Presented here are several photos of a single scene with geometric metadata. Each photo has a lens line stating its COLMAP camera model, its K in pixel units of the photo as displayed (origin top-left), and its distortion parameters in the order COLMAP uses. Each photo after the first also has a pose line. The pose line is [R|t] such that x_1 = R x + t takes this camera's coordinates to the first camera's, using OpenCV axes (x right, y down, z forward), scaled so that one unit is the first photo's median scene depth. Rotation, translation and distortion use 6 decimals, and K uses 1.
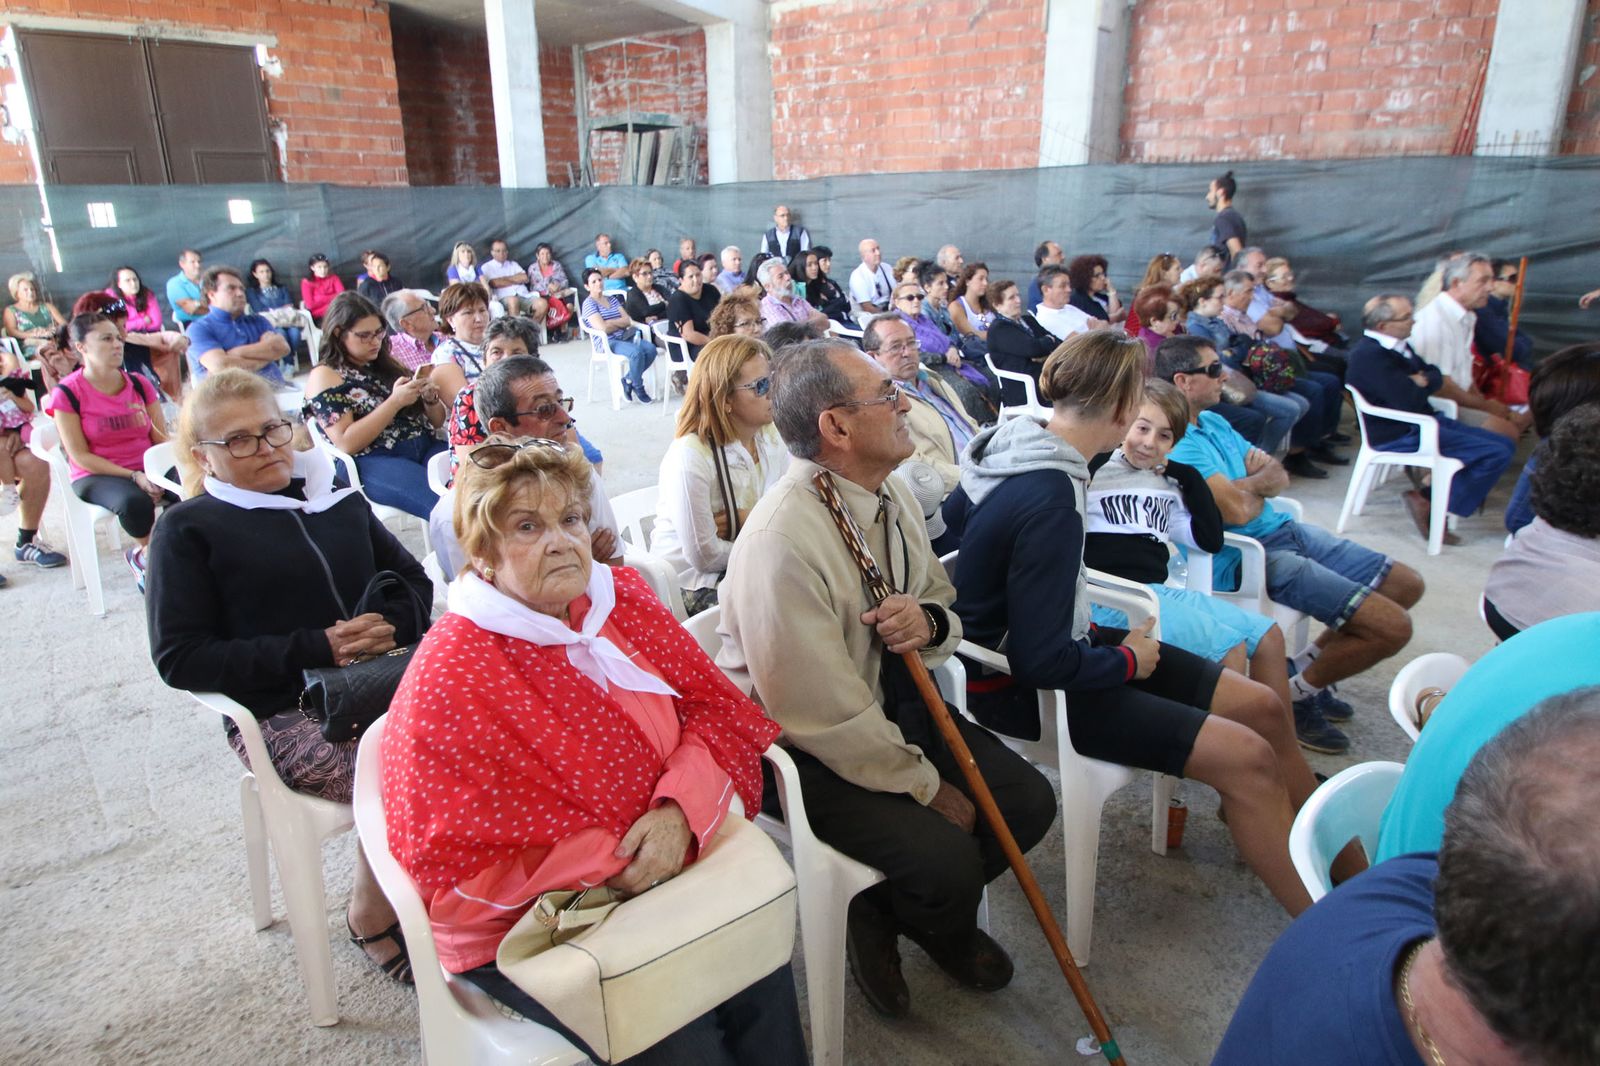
lens RADIAL K [[970.8, 0, 795.1], [0, 970.8, 538.8], [0, 0, 1]] dist [-0.015835, -0.014111]
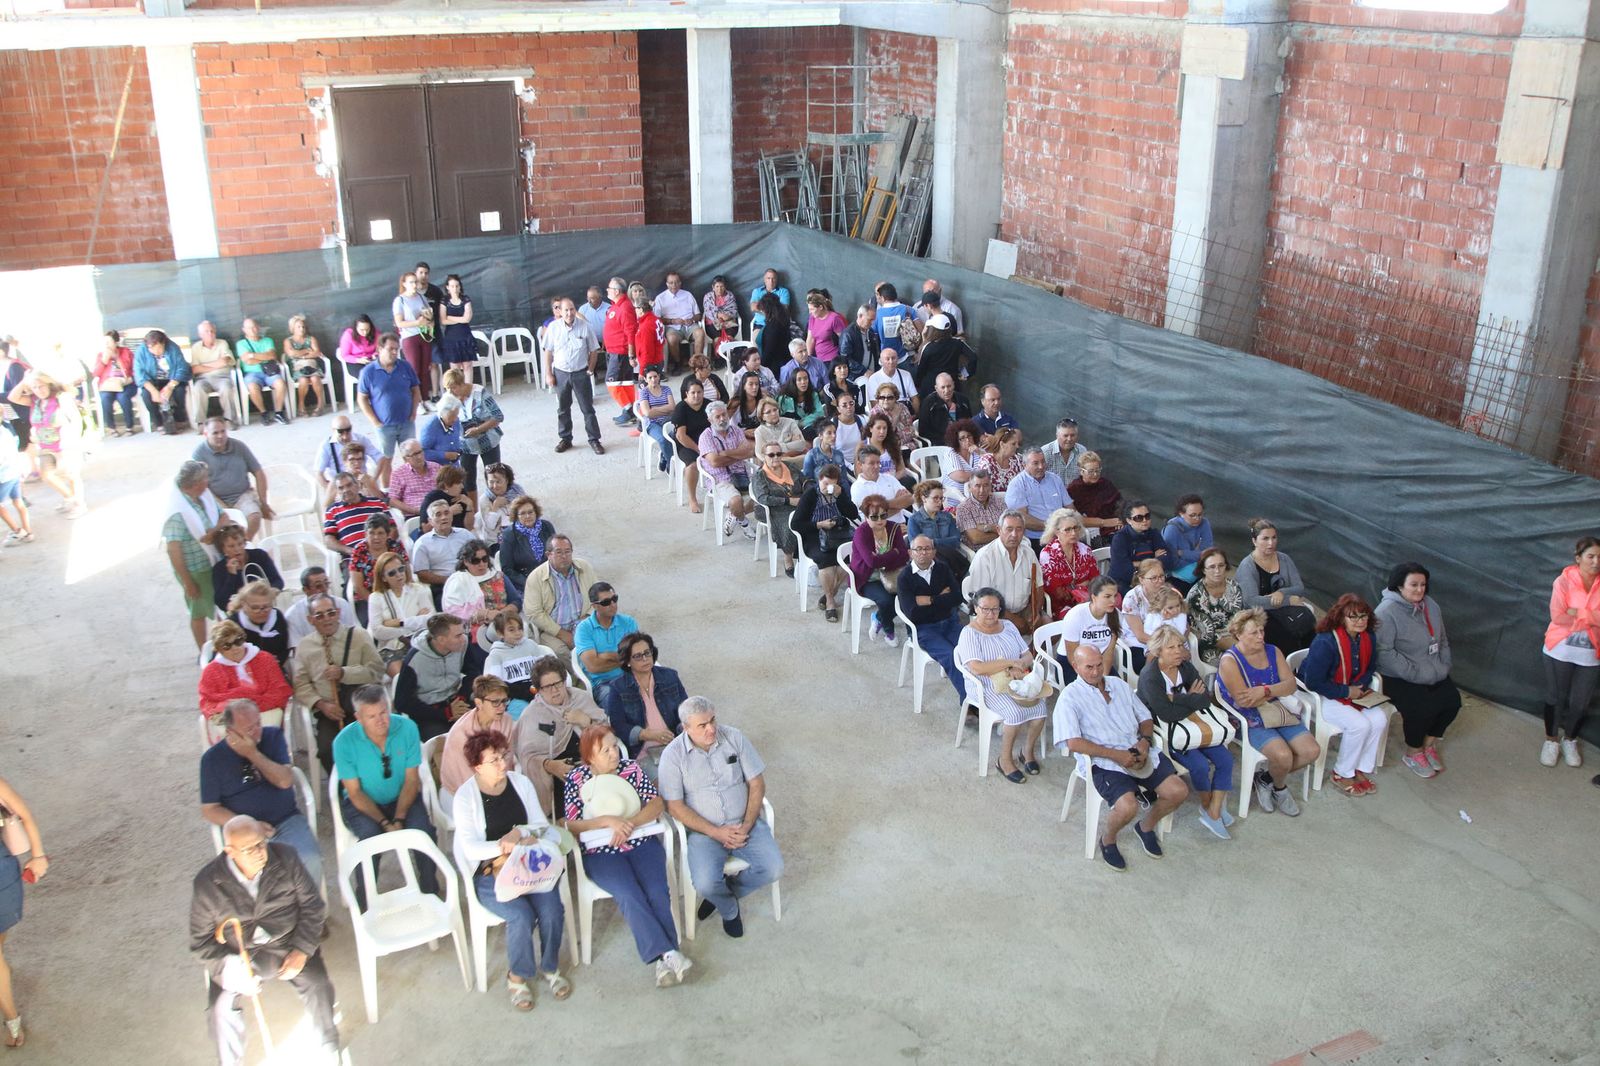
lens RADIAL K [[1466.2, 0, 800.0], [0, 1466.2, 533.0], [0, 0, 1]] dist [-0.072637, 0.043117]
pose [[0.904642, 0.156495, -0.396400, 0.527143], [-0.140579, 0.987655, 0.069095, -0.154587], [0.402320, -0.006781, 0.915474, -0.460497]]
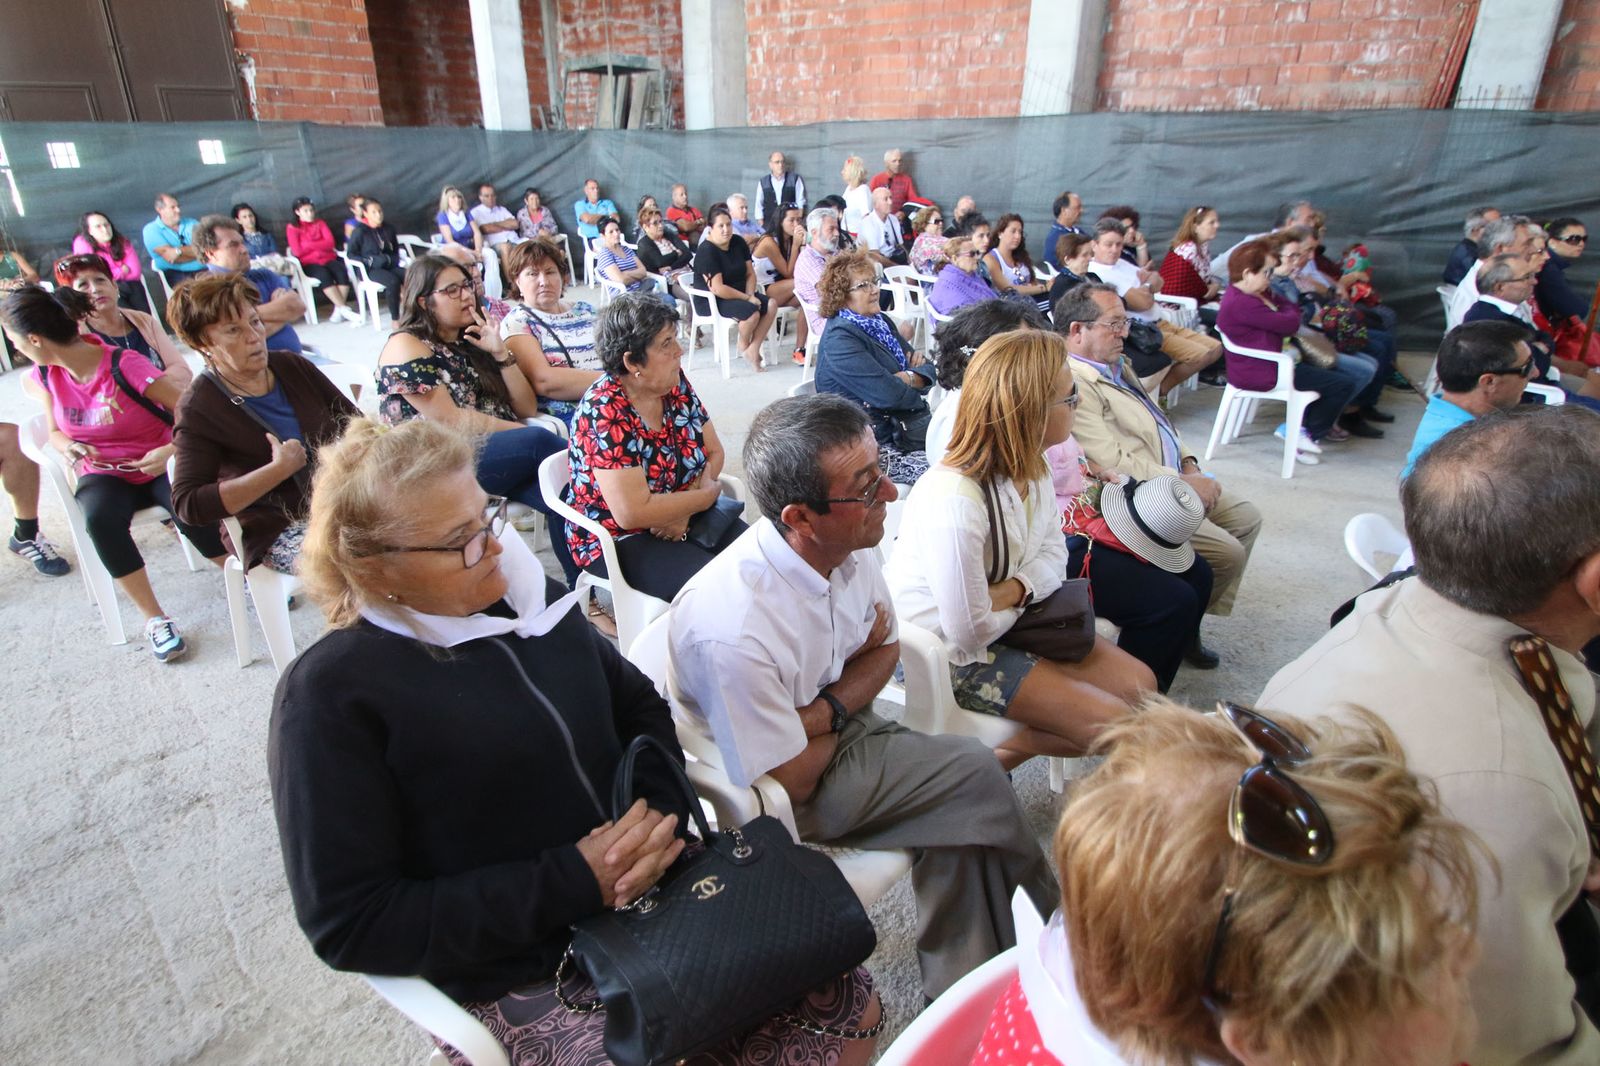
lens RADIAL K [[850.0, 0, 793.7], [0, 850.0, 534.6], [0, 0, 1]] dist [0.006914, -0.023738]
pose [[0.997110, -0.021542, 0.072849, -0.063637], [0.014847, 0.995720, 0.091218, -0.025643], [-0.074502, -0.089873, 0.993163, 0.077295]]
